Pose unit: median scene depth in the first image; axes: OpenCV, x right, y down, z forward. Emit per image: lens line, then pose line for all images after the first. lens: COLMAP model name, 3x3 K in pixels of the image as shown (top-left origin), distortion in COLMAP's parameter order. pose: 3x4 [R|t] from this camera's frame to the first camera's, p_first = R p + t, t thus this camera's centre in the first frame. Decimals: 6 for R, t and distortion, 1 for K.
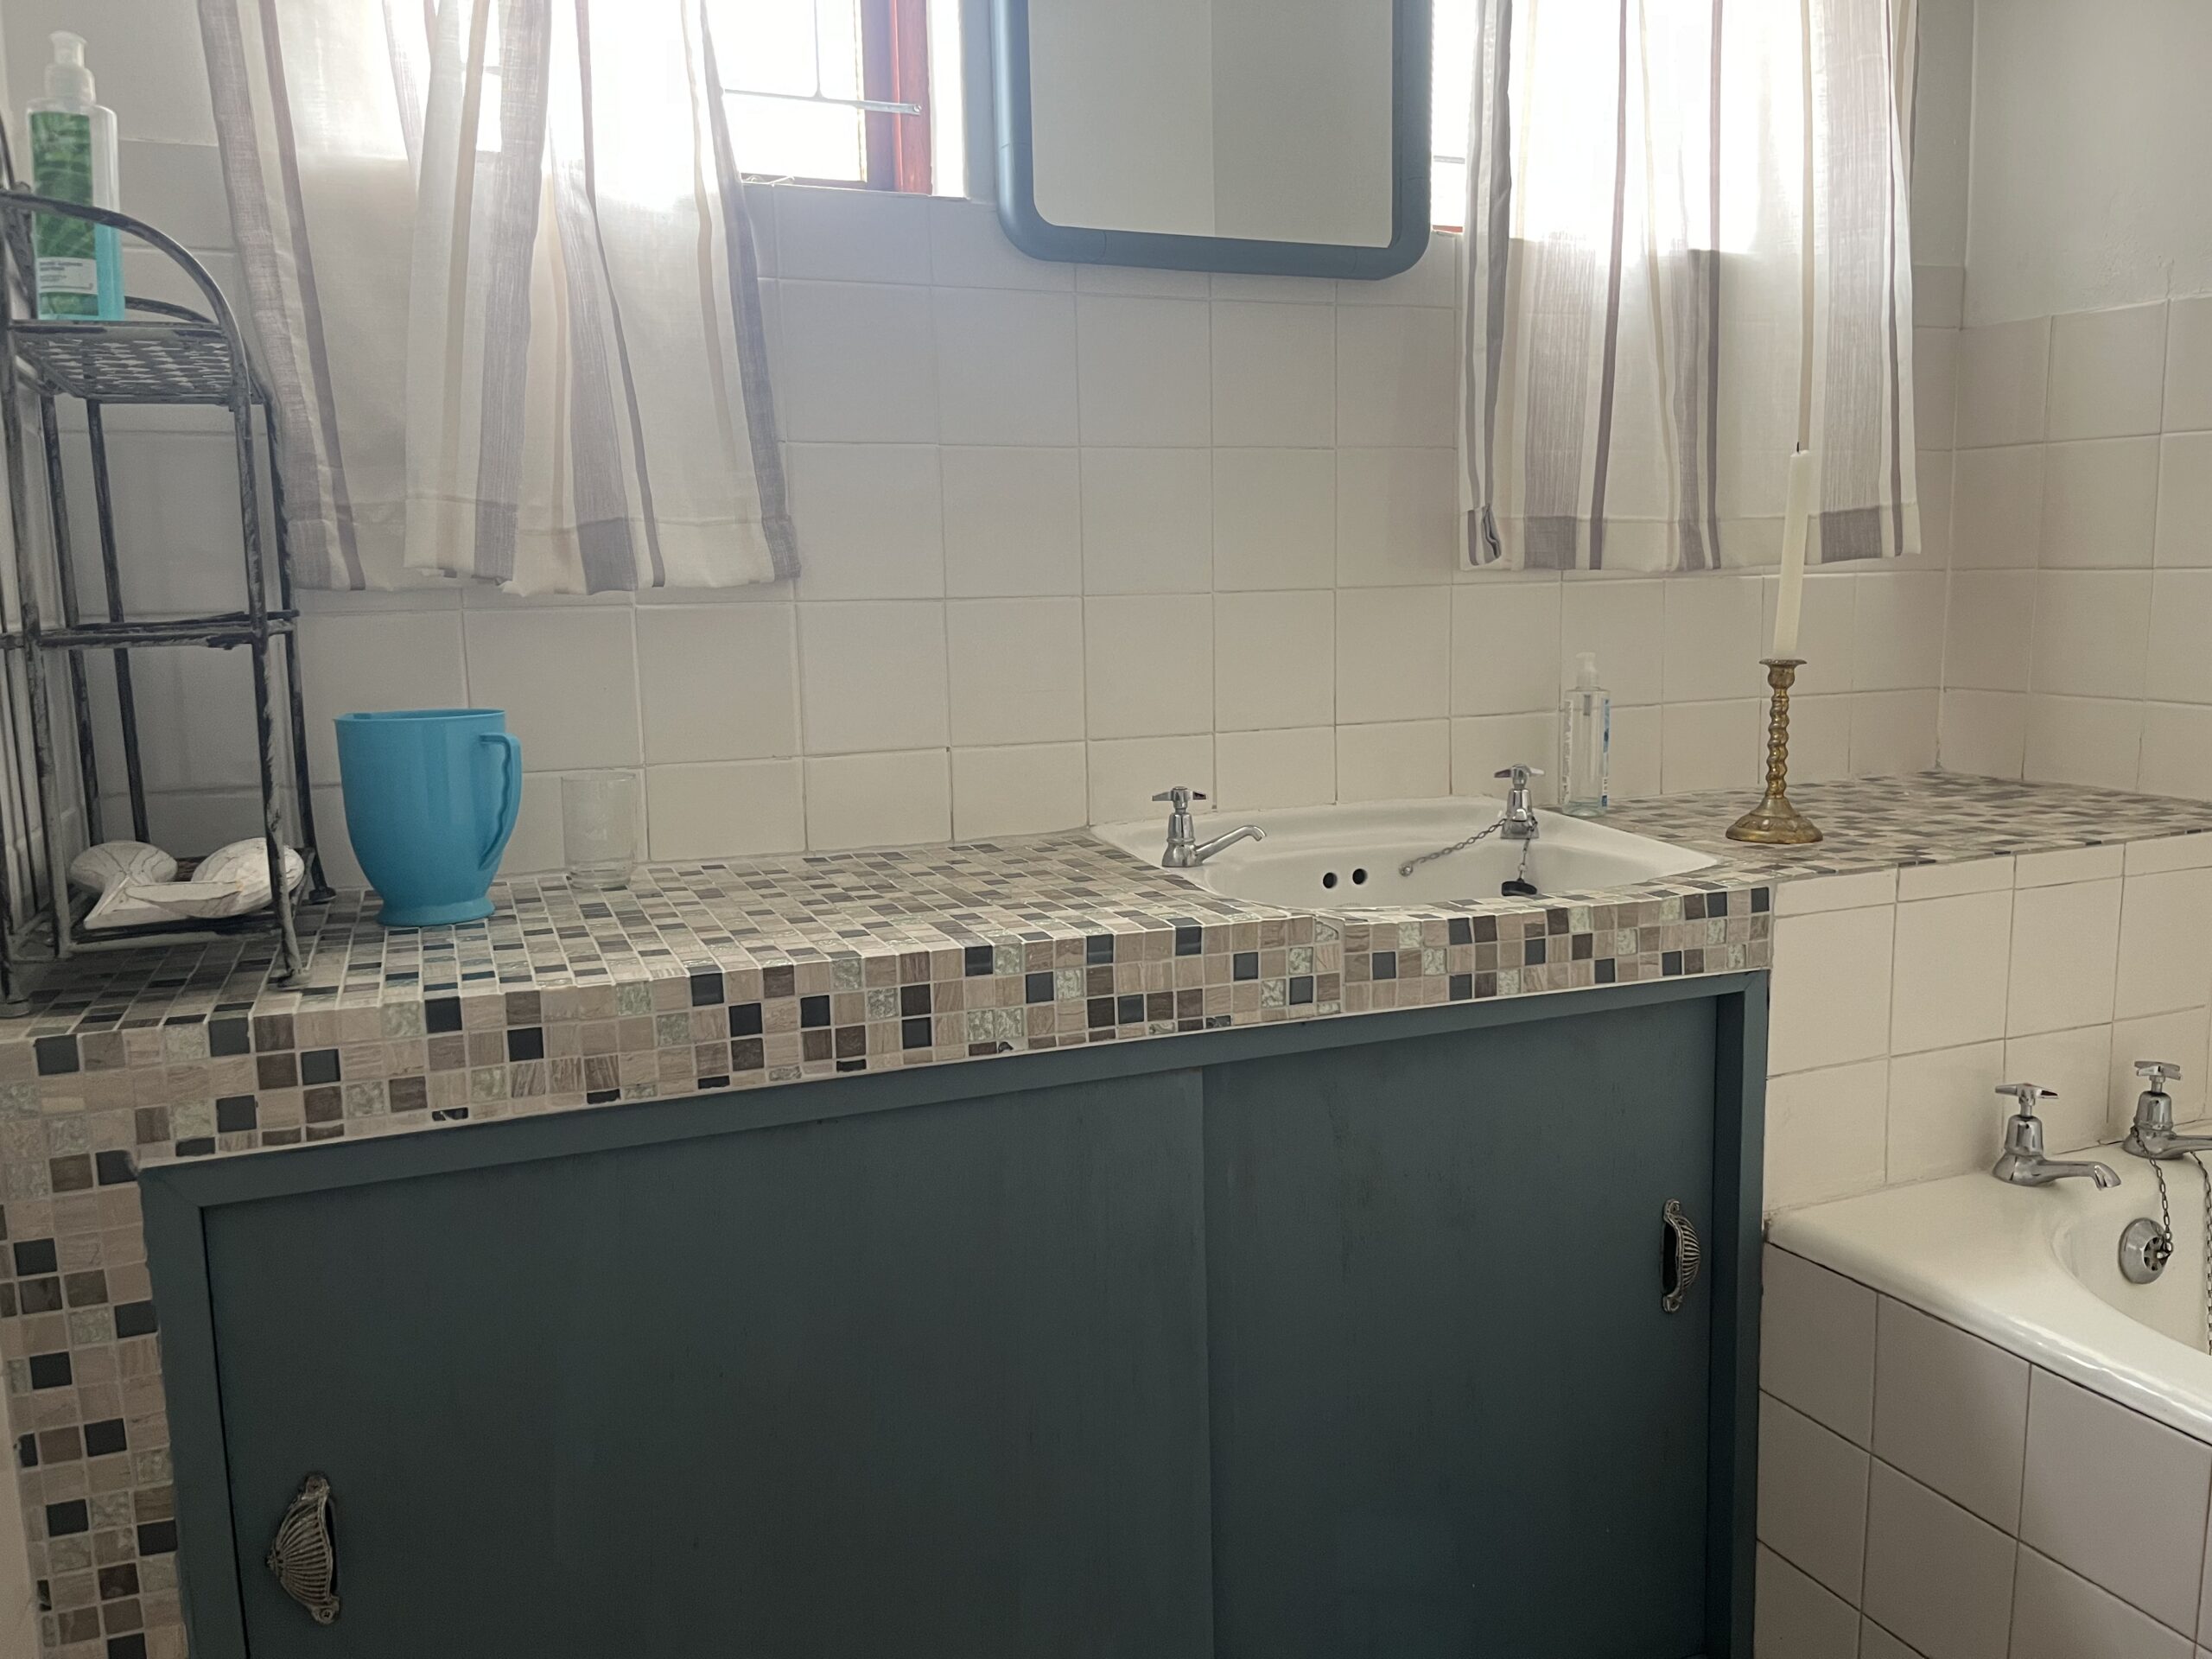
lens RADIAL K [[1700.8, 0, 1095.1], [0, 1700.8, 813.1], [0, 0, 1]] dist [0.065408, -0.083669]
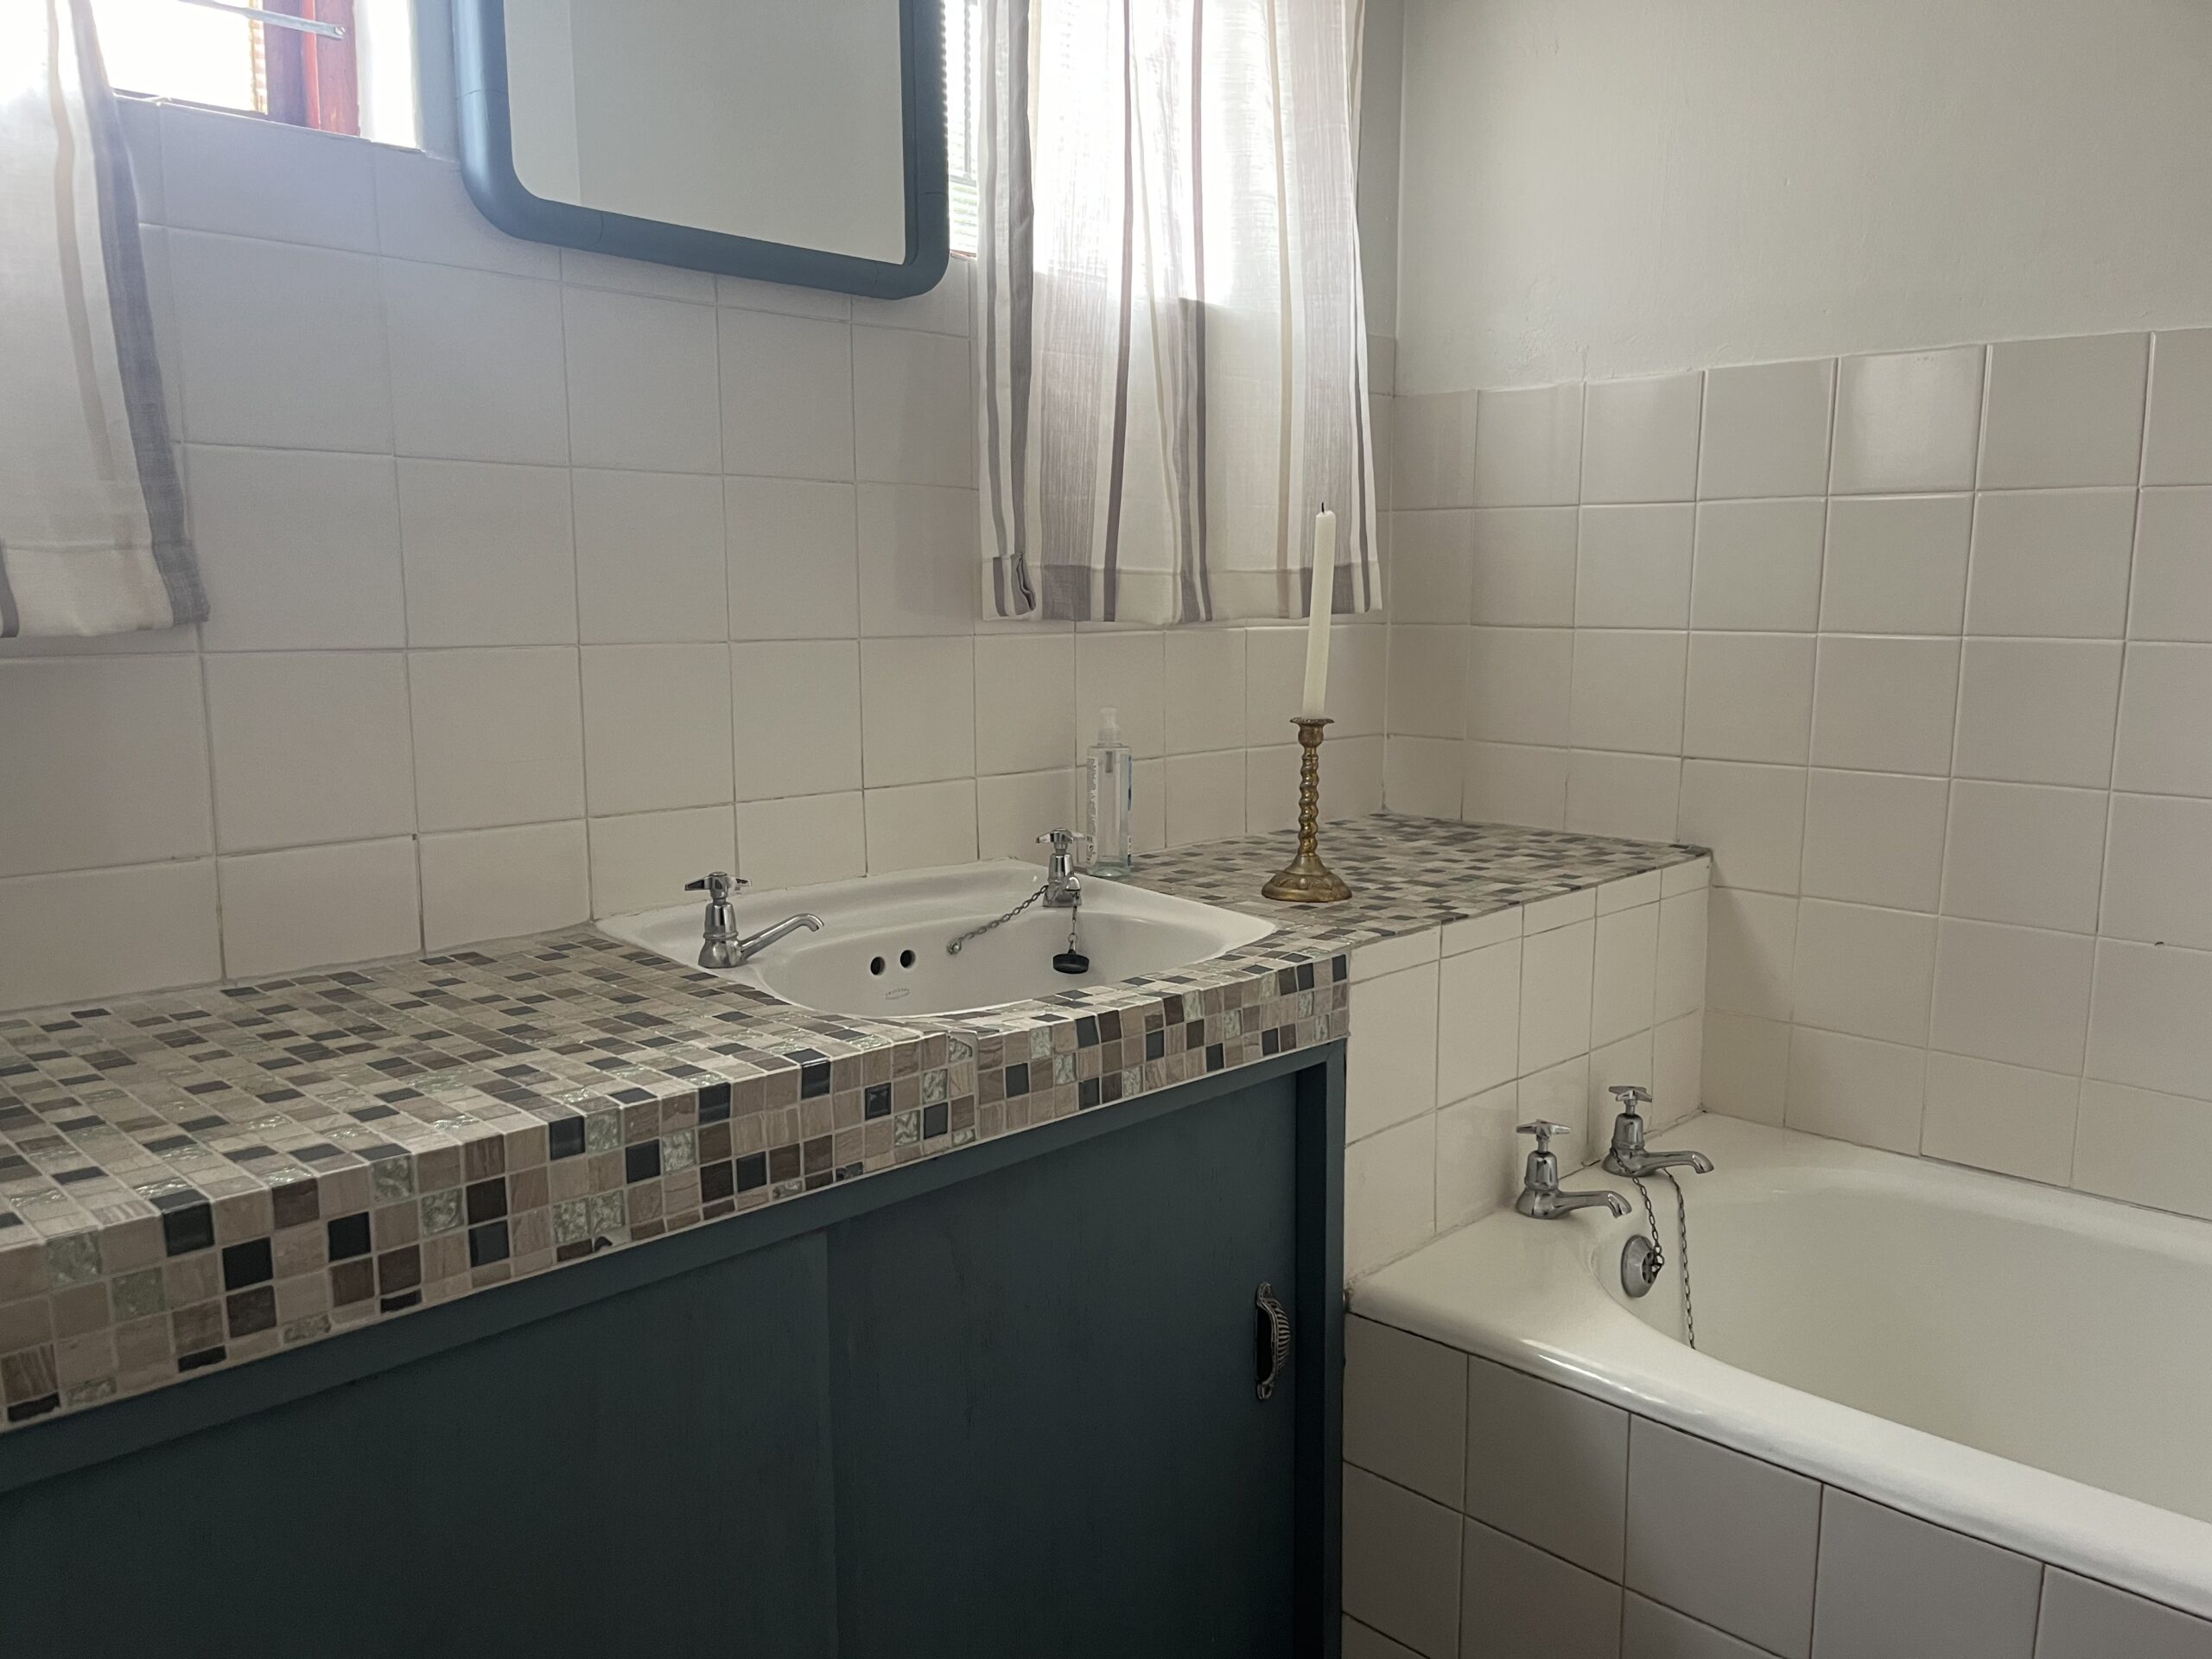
lens RADIAL K [[1700.8, 0, 1120.1], [0, 1700.8, 825.2], [0, 0, 1]] dist [0.065408, -0.083669]
pose [[0.917567, -0.032210, 0.396273, -0.107154], [0.032593, 0.999452, 0.005769, -0.039012], [-0.396242, 0.007623, 0.918114, 0.138469]]
